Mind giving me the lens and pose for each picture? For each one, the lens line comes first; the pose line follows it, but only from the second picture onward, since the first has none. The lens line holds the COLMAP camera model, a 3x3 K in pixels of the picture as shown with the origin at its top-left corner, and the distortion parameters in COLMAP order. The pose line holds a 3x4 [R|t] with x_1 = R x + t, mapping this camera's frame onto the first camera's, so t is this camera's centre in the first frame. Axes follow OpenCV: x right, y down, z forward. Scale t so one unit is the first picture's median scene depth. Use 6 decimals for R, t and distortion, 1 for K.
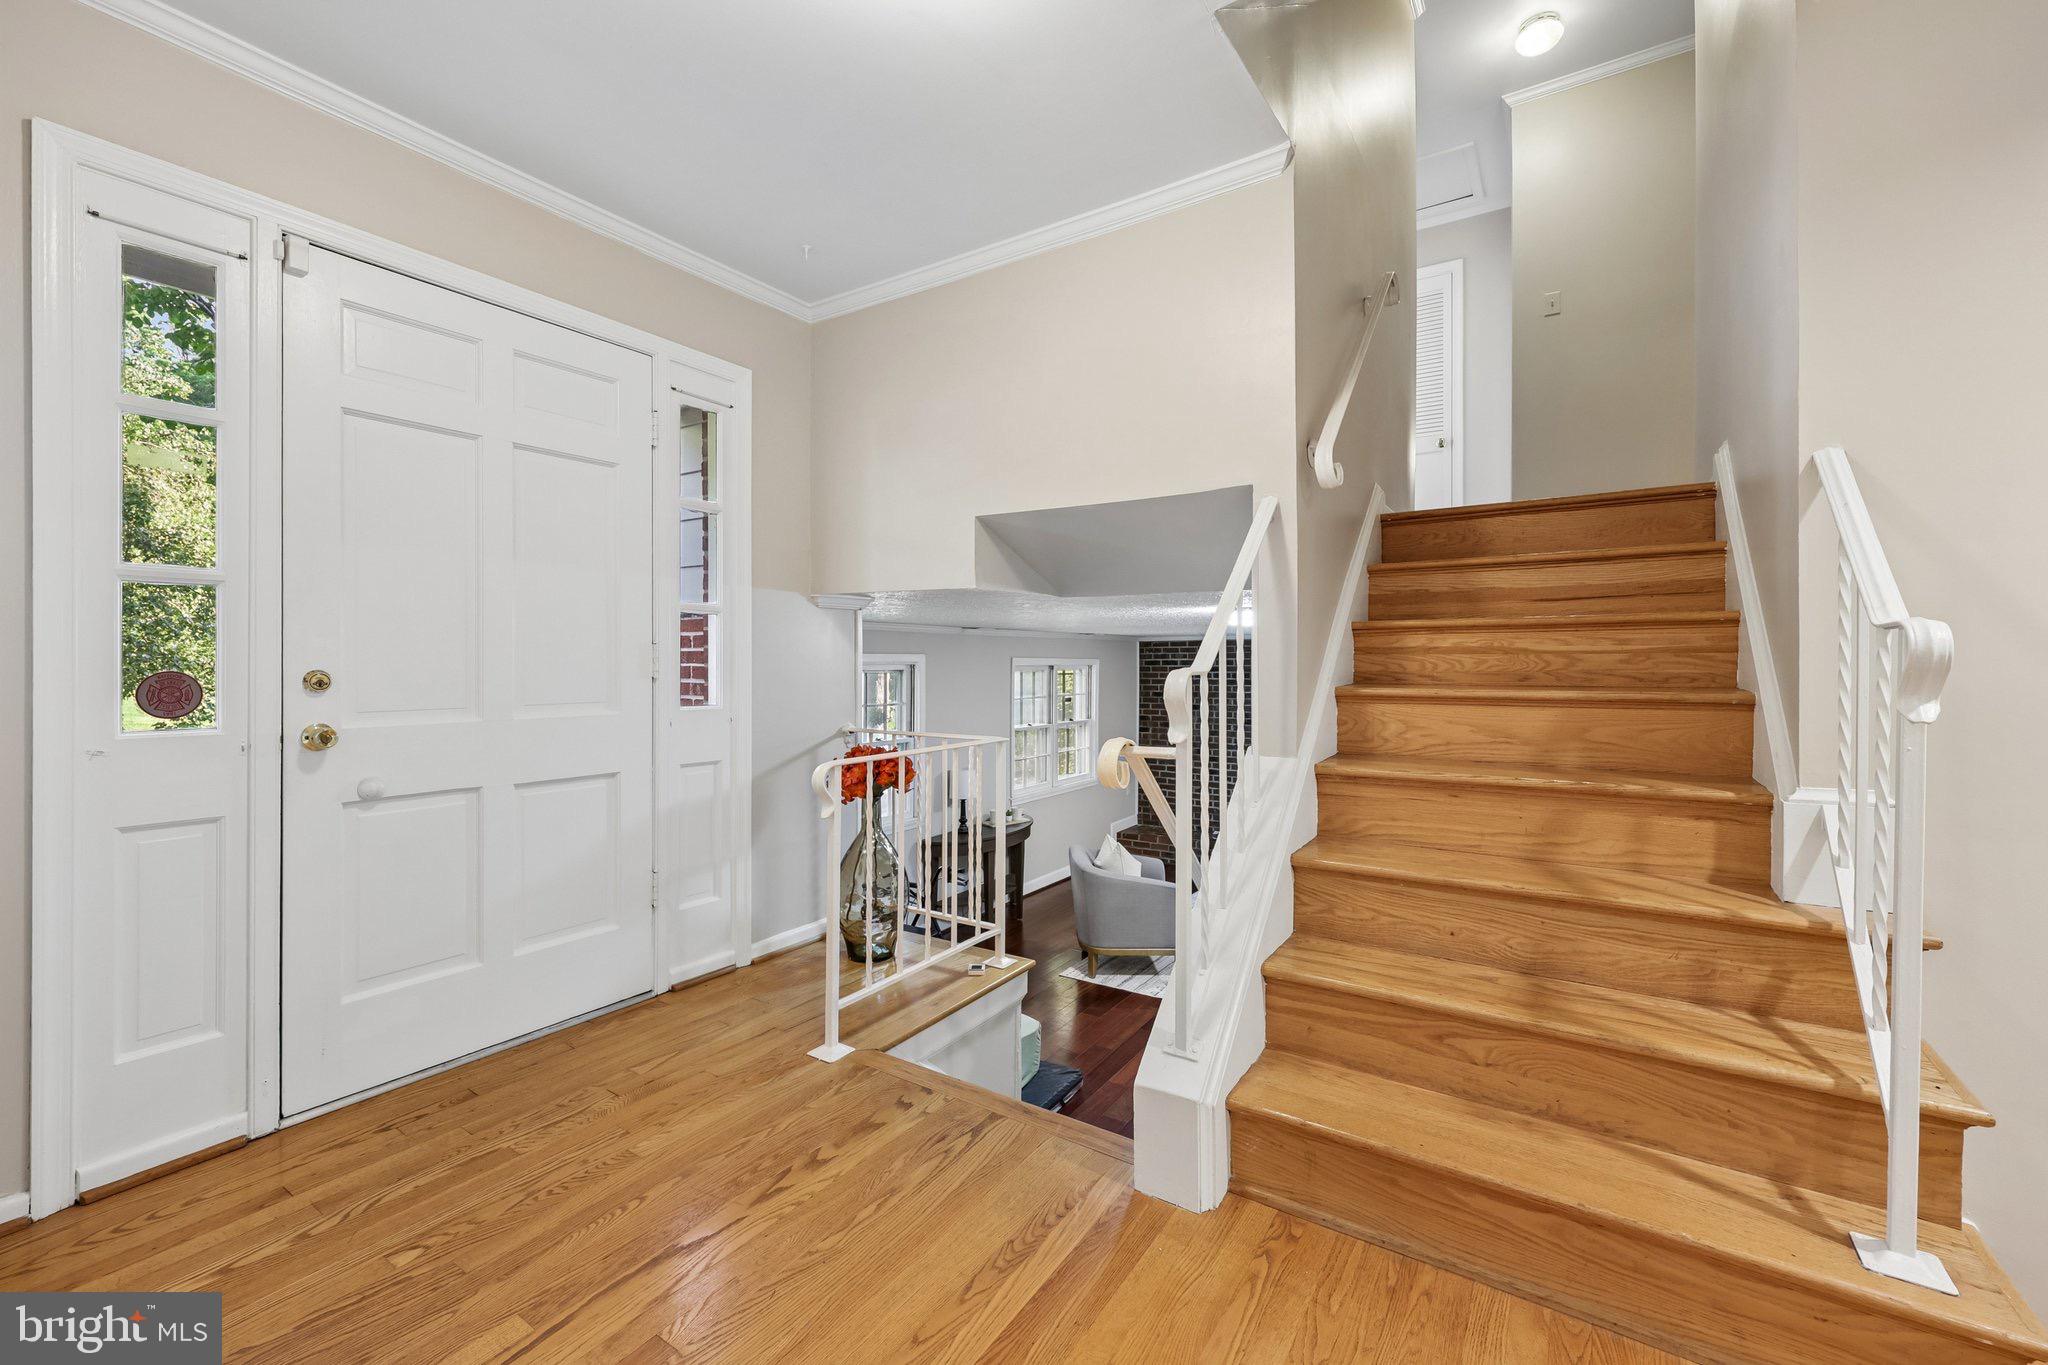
lens RADIAL K [[842.2, 0, 1029.8], [0, 842.2, 670.1], [0, 0, 1]] dist [0.004287, -0.000936]
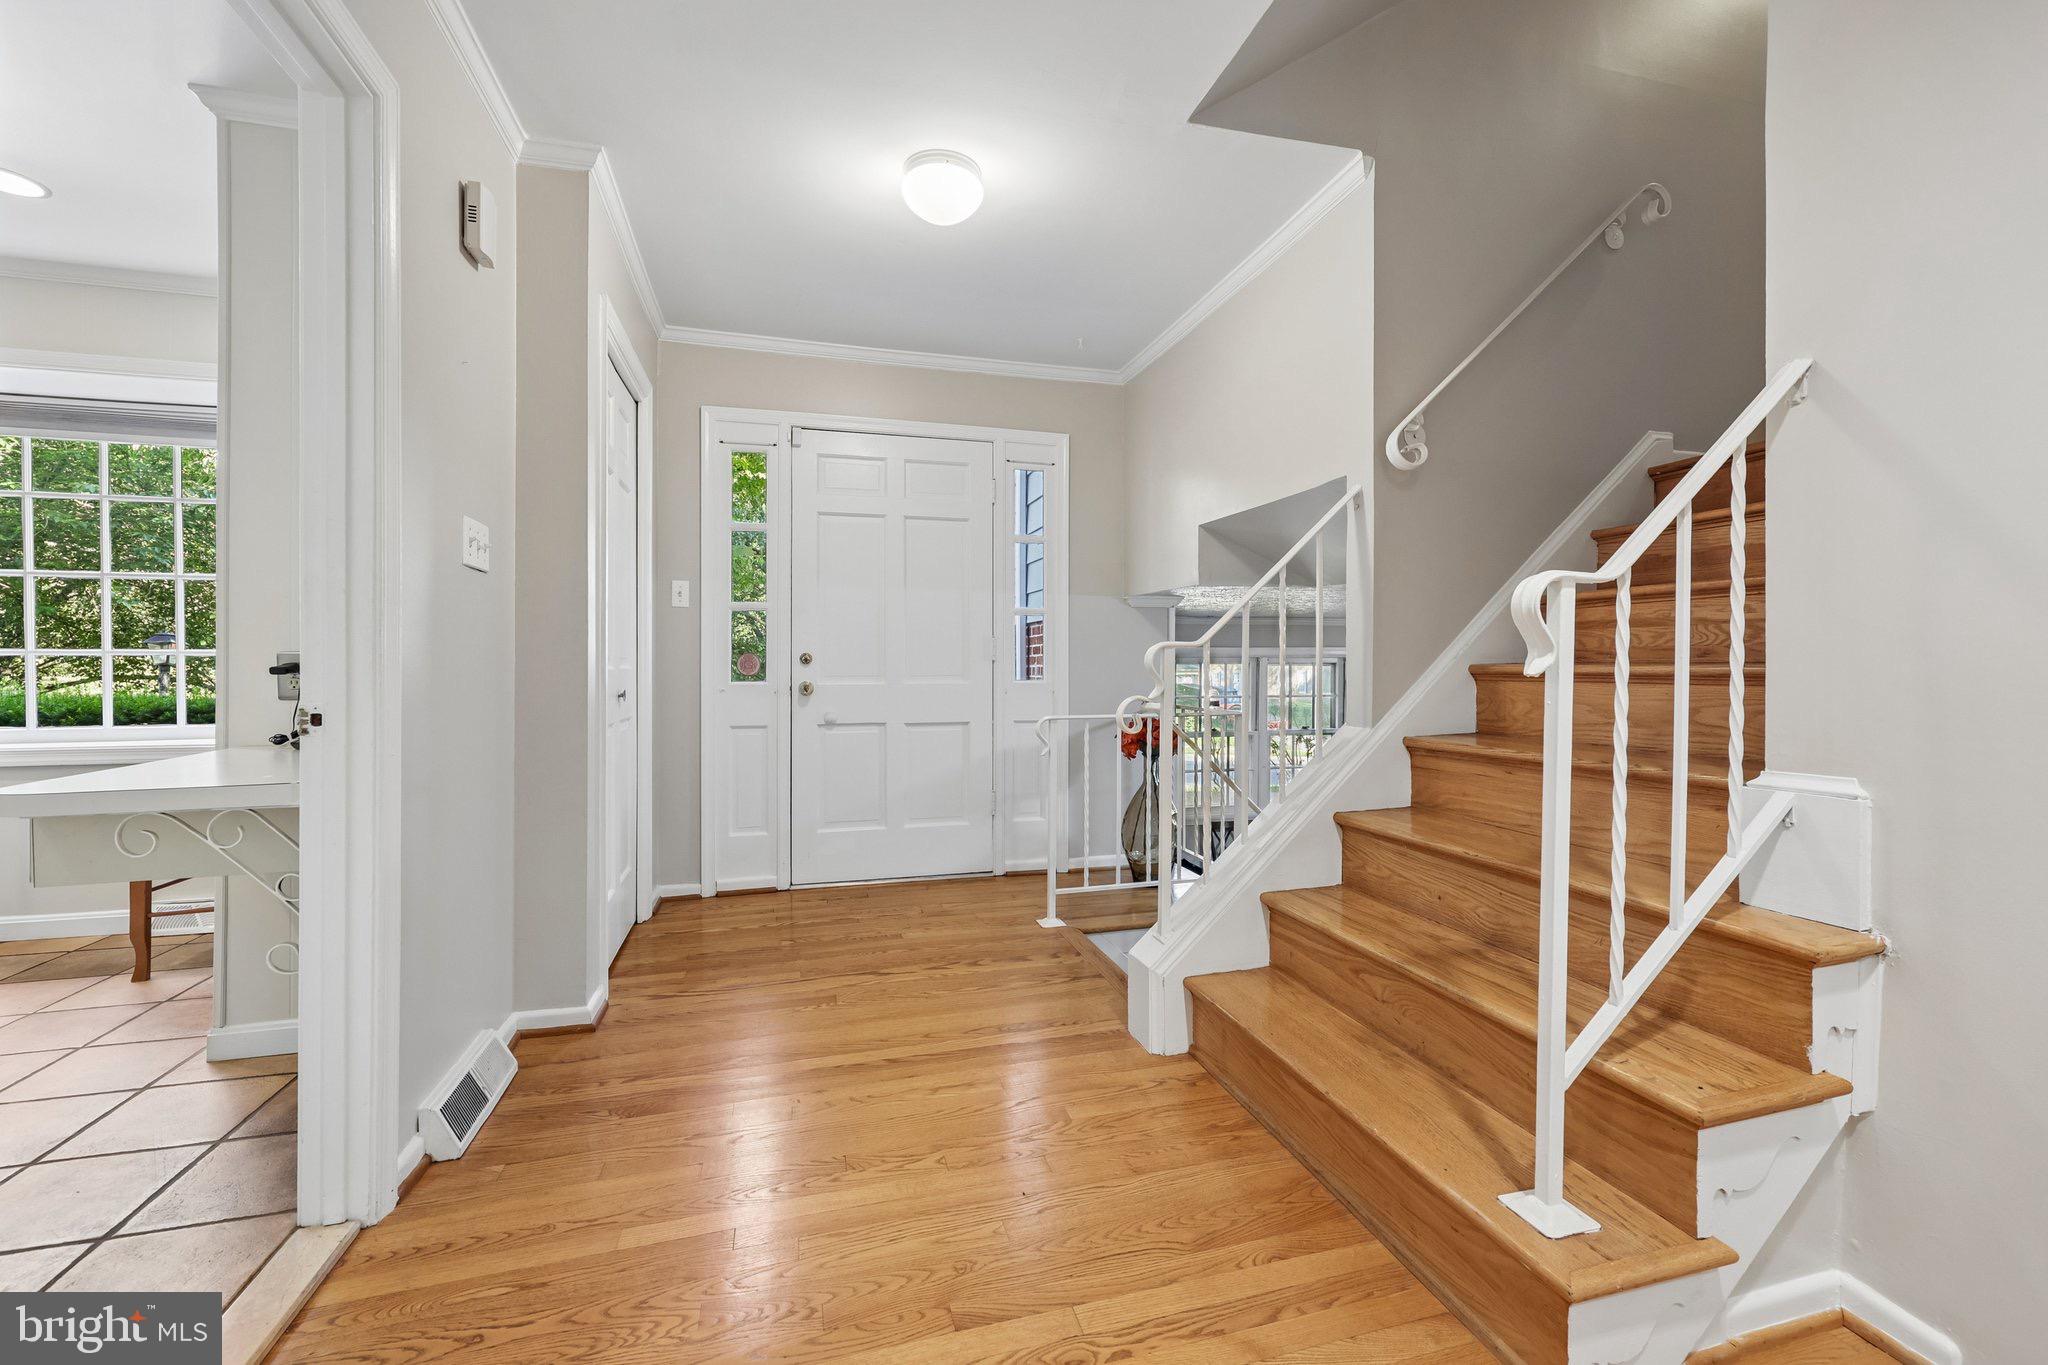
lens RADIAL K [[842.2, 0, 1022.9], [0, 842.2, 674.4], [0, 0, 1]] dist [0.004287, -0.000936]
pose [[0.755105, 0.007381, -0.655562, 0.789730], [-0.003313, 0.999967, 0.007443, 0.033251], [0.655595, -0.003448, 0.755104, -0.112019]]
